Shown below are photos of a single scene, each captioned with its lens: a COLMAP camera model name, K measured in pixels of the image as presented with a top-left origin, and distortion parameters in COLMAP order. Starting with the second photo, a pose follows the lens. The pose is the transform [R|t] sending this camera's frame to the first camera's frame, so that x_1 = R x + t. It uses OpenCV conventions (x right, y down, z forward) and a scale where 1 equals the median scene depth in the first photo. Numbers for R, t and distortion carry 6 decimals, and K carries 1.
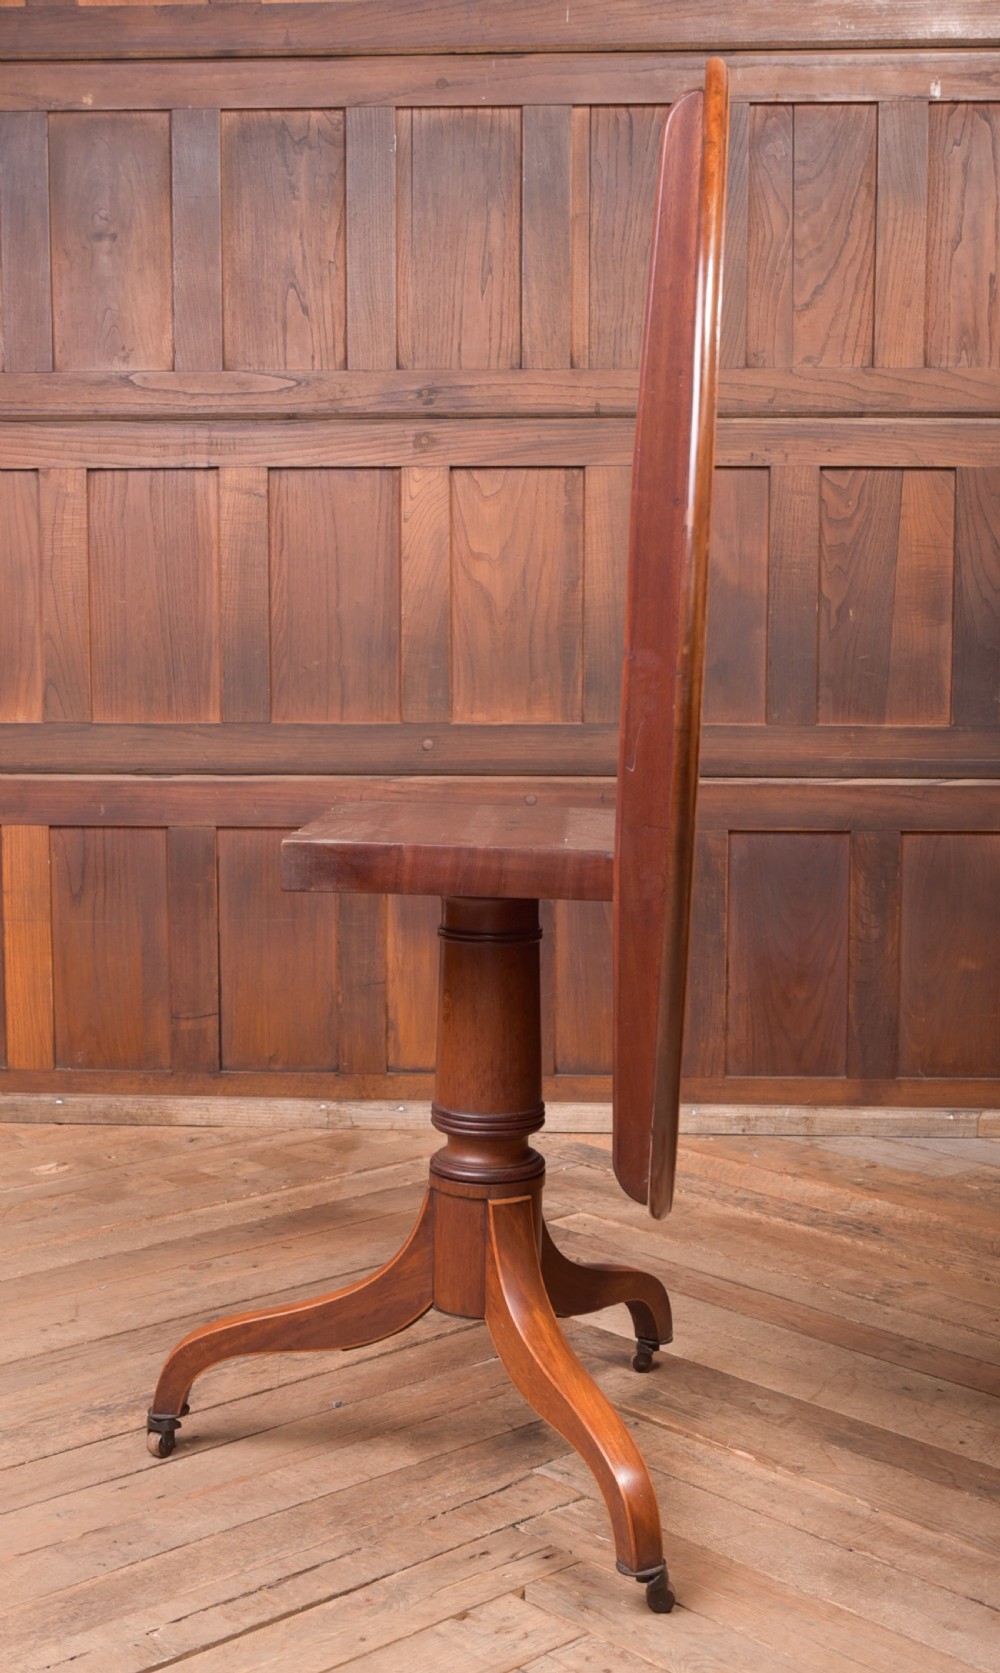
lens RADIAL K [[1967.9, 0, 479.5], [0, 1967.9, 836.9], [0, 0, 1]] dist [-0.077028, 0.109947]
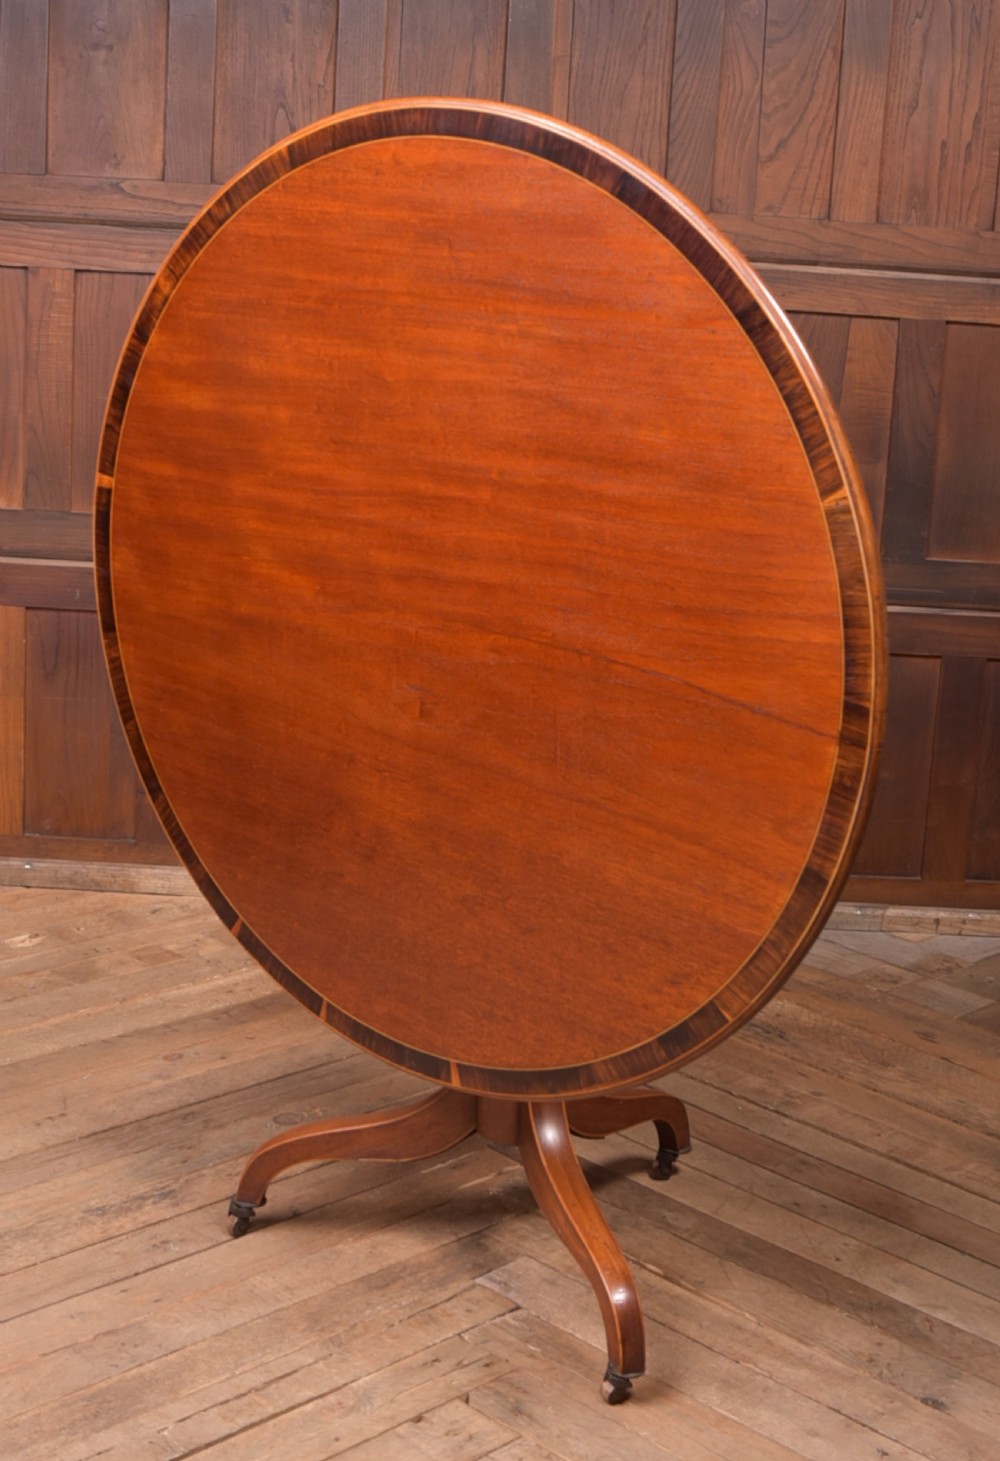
lens RADIAL K [[2078.2, 0, 581.8], [0, 2078.2, 617.4], [0, 0, 1]] dist [-0.128172, 0.117669]
pose [[0.995220, 0.043768, 0.087300, -0.021536], [-0.050656, 0.995641, 0.078319, -0.109036], [-0.083492, -0.082367, 0.993099, -0.125100]]
